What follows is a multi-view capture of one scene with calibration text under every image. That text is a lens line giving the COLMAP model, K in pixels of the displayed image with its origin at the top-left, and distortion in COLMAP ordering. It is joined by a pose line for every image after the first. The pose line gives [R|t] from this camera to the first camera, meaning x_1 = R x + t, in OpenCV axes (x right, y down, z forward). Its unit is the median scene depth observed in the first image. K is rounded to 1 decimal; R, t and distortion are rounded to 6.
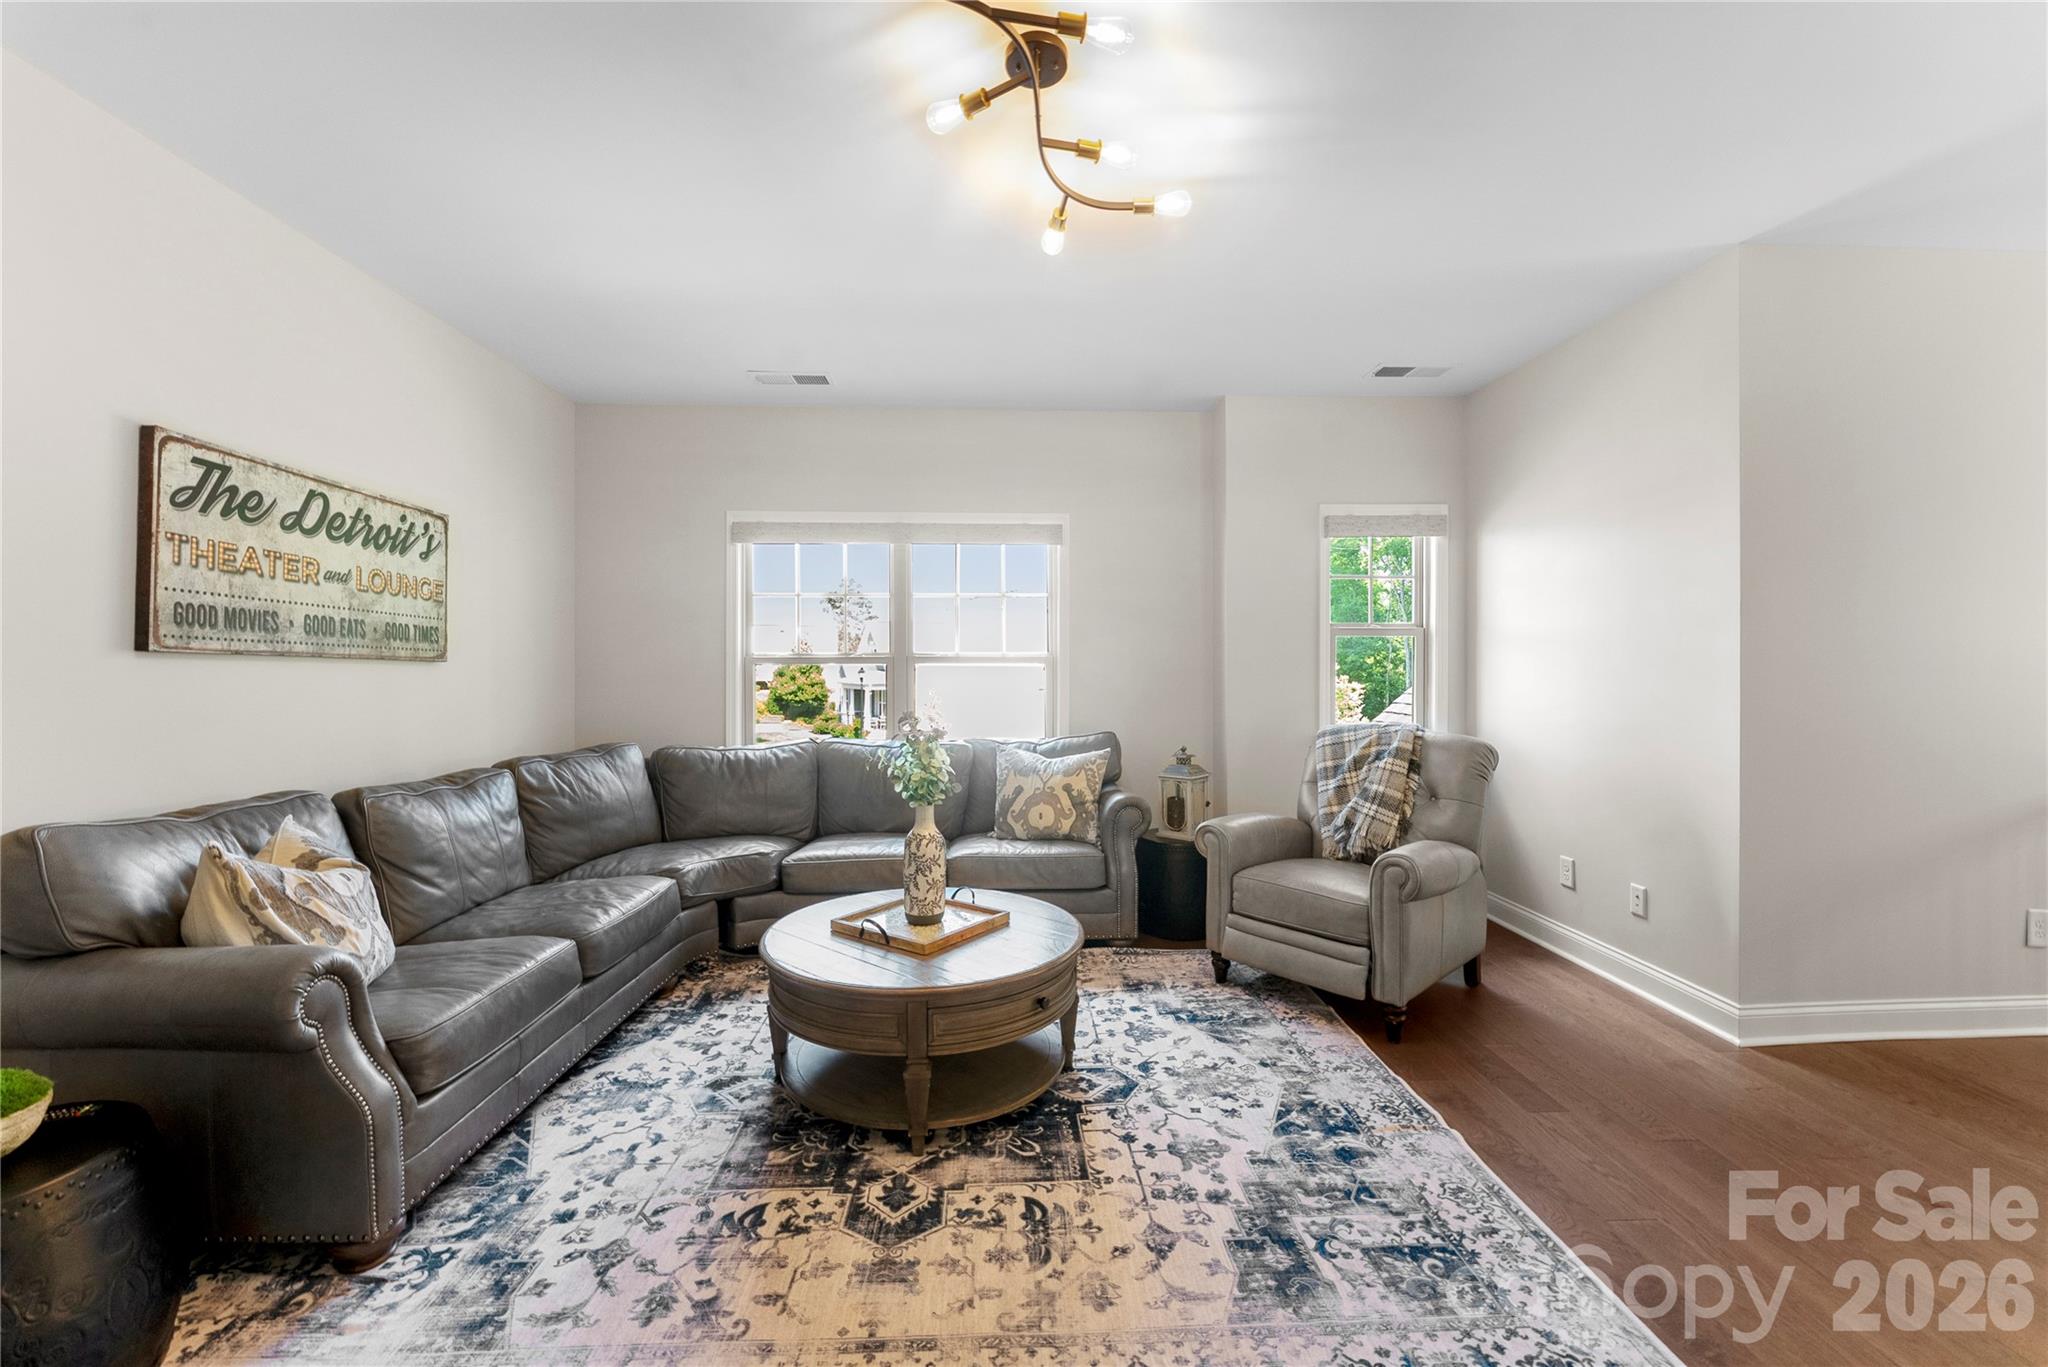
lens RADIAL K [[832.8, 0, 1017.6], [0, 832.8, 660.0], [0, 0, 1]] dist [-0.001777, -0.000200]
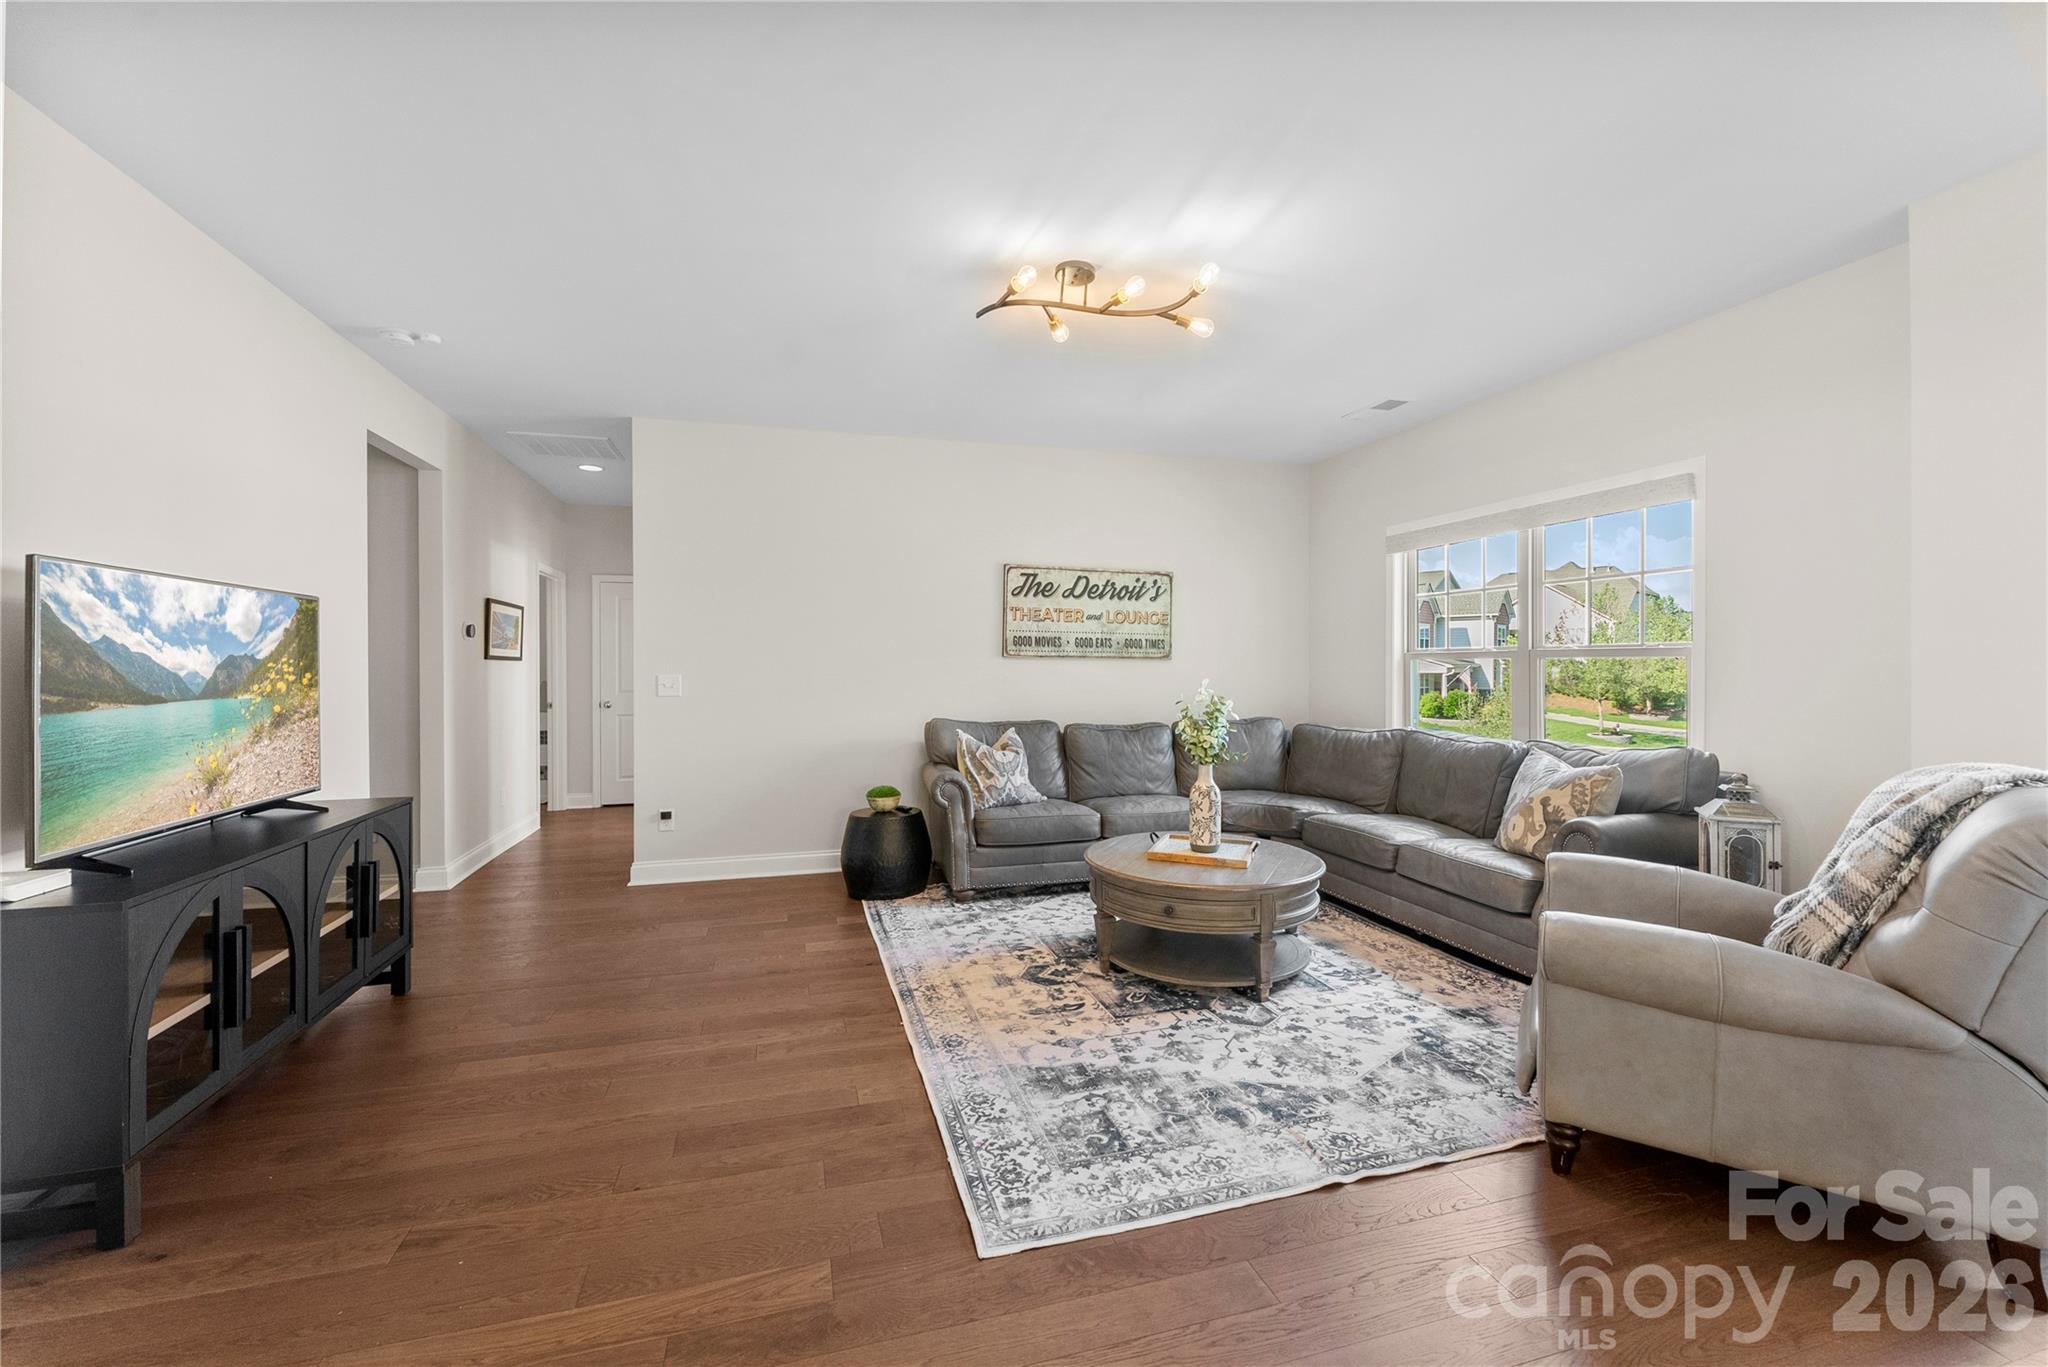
lens RADIAL K [[832.8, 0, 1017.6], [0, 832.8, 660.0], [0, 0, 1]] dist [-0.001777, -0.000200]
pose [[0.230610, -0.005204, -0.973032, 1.274717], [0.011119, 0.999935, -0.002712, 0.005581], [0.972983, -0.010194, 0.230653, 0.447386]]
